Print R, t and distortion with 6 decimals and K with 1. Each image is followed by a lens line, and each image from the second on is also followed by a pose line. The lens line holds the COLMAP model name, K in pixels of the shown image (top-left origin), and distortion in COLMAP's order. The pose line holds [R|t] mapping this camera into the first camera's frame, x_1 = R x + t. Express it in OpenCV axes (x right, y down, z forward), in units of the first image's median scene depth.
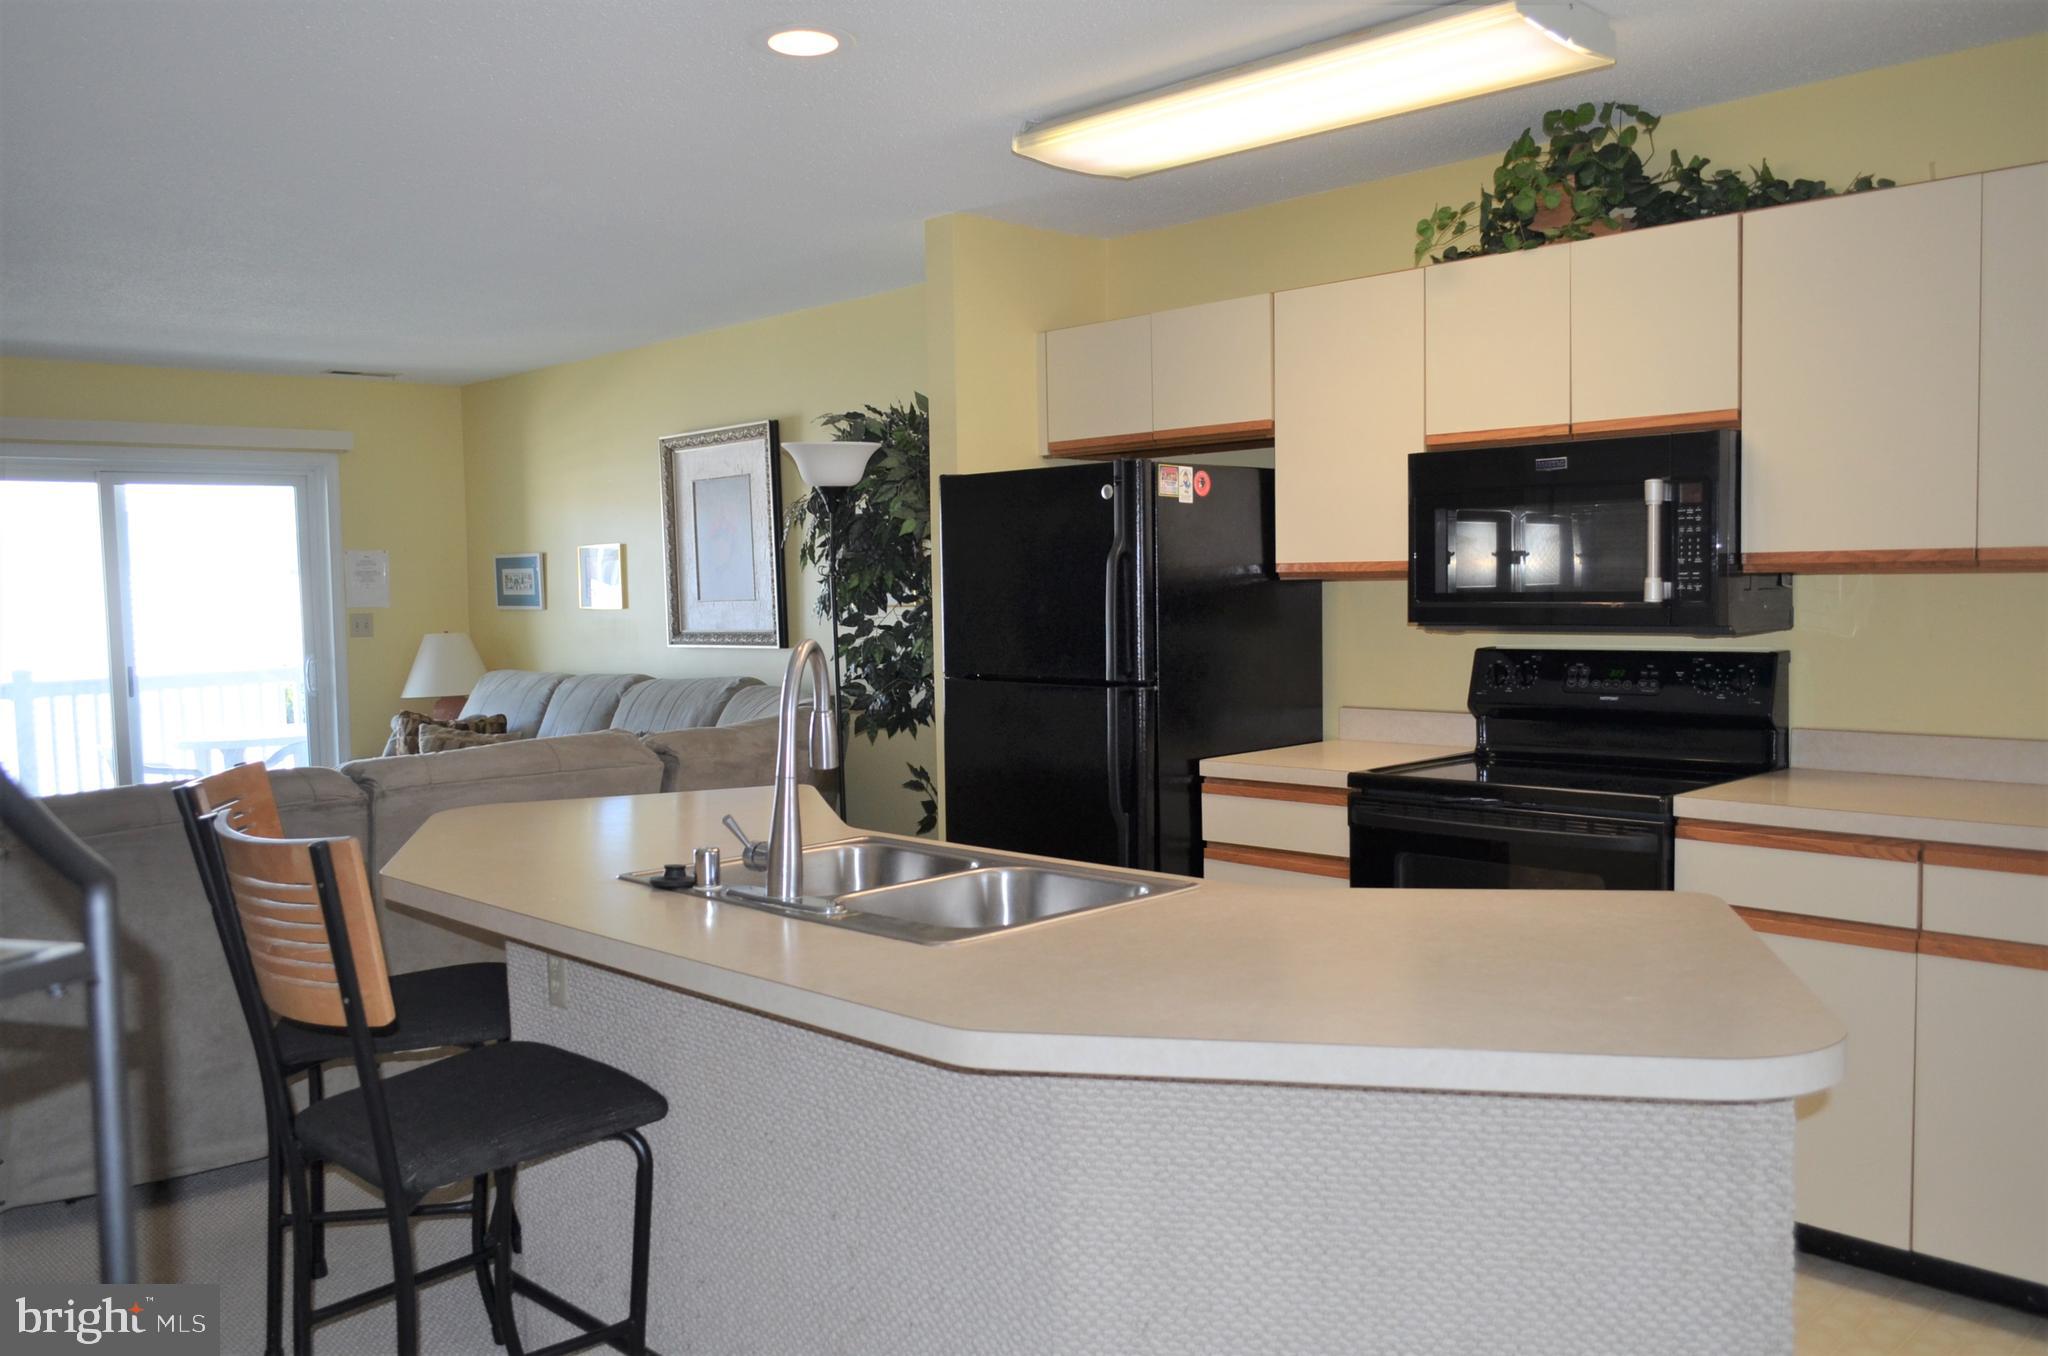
lens RADIAL K [[1643.6, 0, 1024.0], [0, 1643.6, 678.0], [0, 0, 1]] dist [-0.005146, -0.011327]
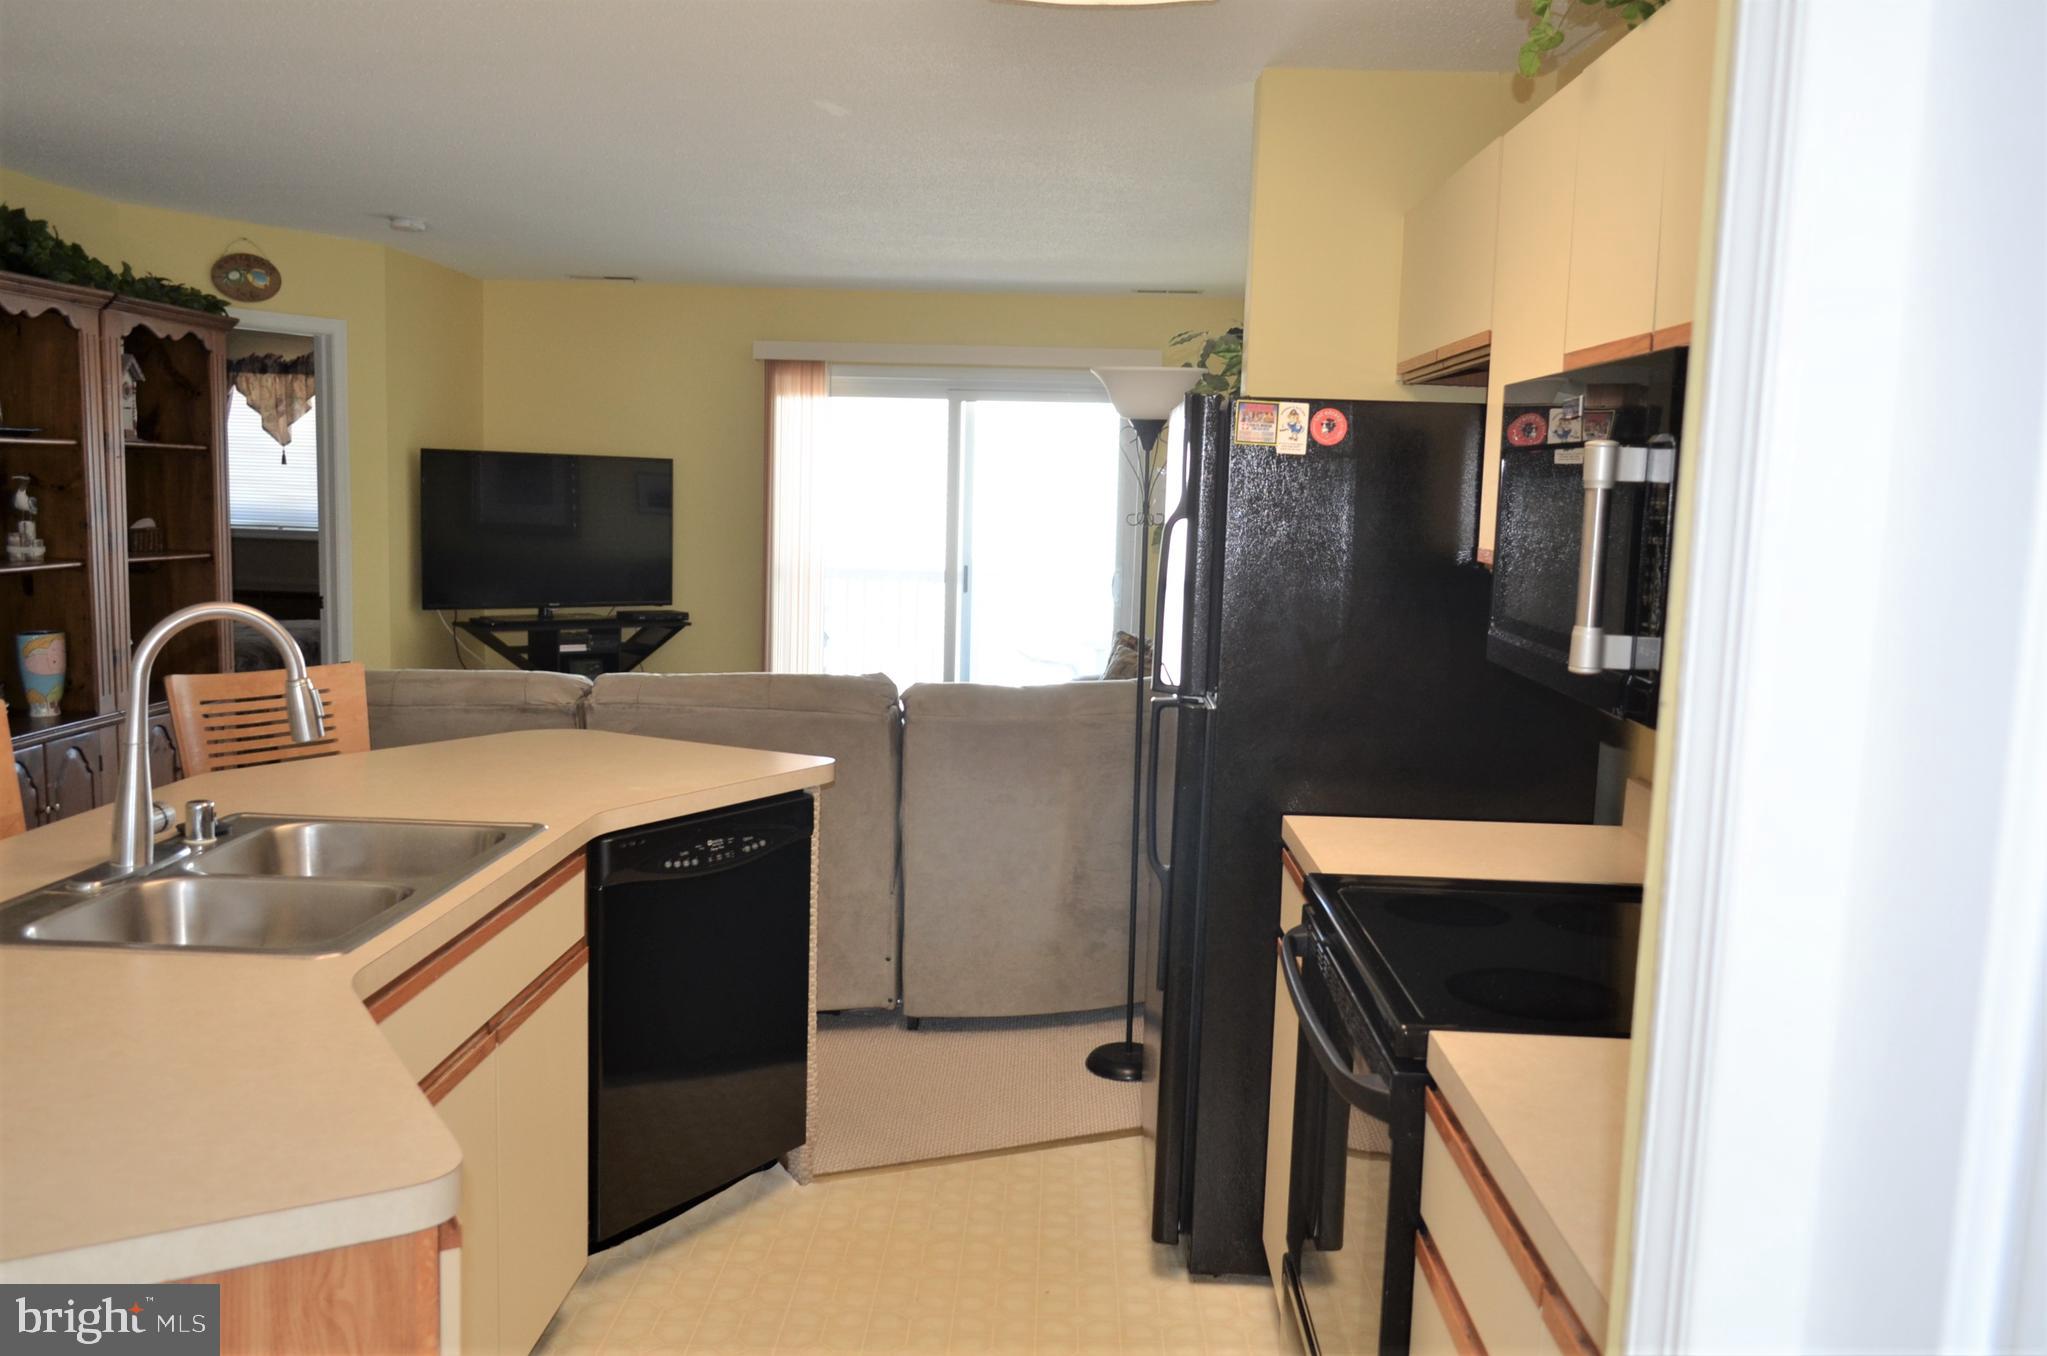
lens RADIAL K [[1642.8, 0, 1023.5], [0, 1642.8, 678.0], [0, 0, 1]] dist [-0.005146, -0.011327]
pose [[0.683694, 0.127842, -0.718484, 0.548815], [-0.085624, 0.991789, 0.094993, -0.067885], [0.724728, -0.003427, 0.689026, 0.421898]]
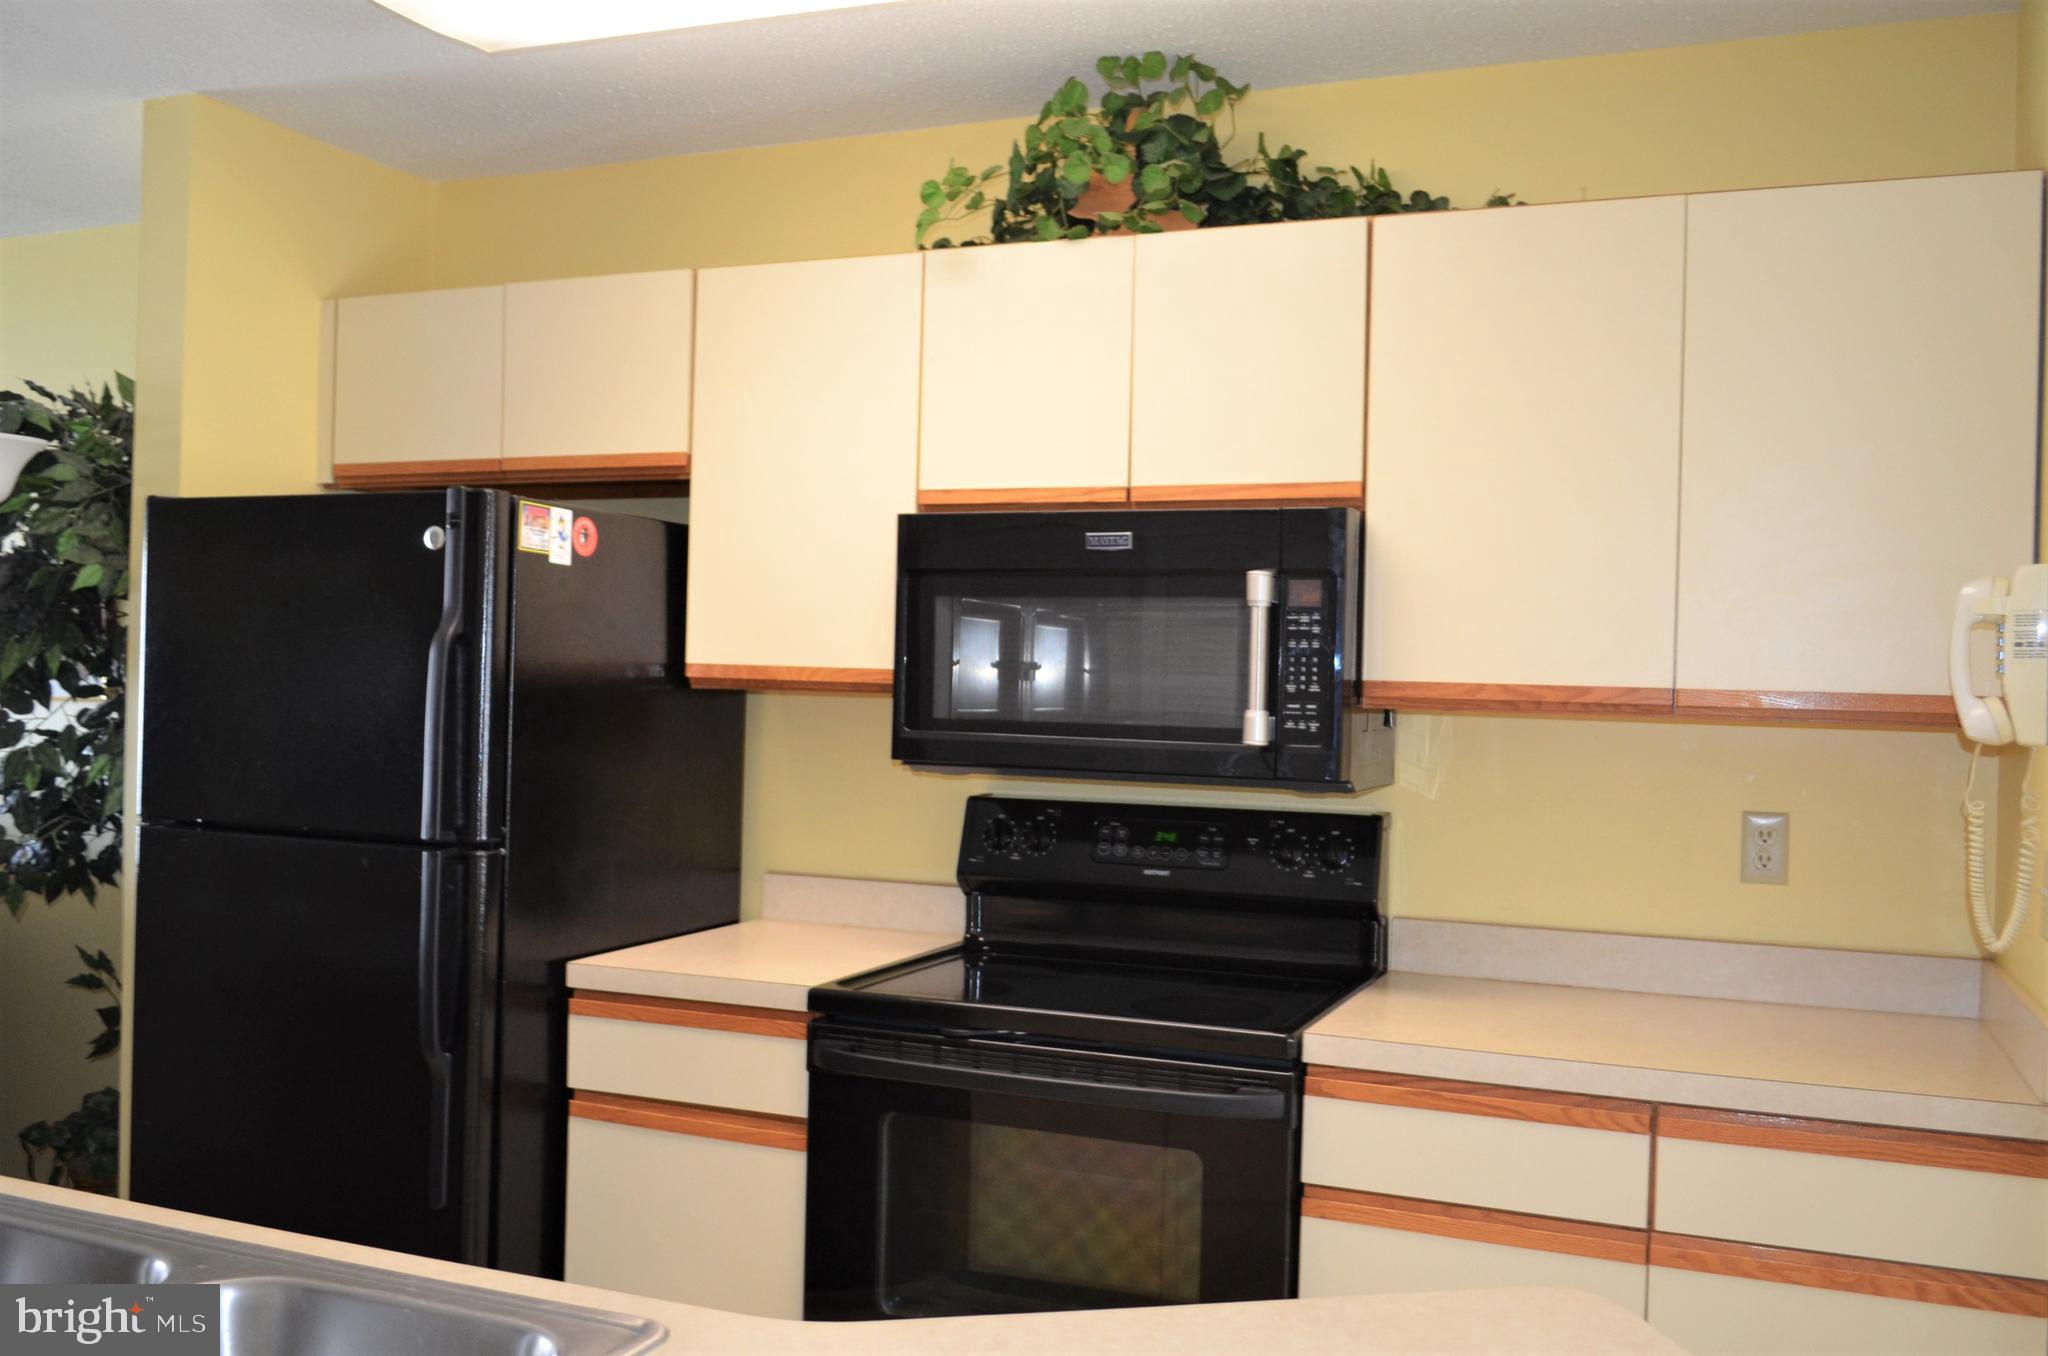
lens RADIAL K [[1790.2, 0, 1024.6], [0, 1790.2, 692.5], [0, 0, 1]] dist [-0.014151, -0.002701]
pose [[0.921795, 0.040590, 0.385548, -0.002611], [-0.020080, 0.998168, -0.057076, -0.019432], [-0.387158, 0.044870, 0.920921, 0.281848]]
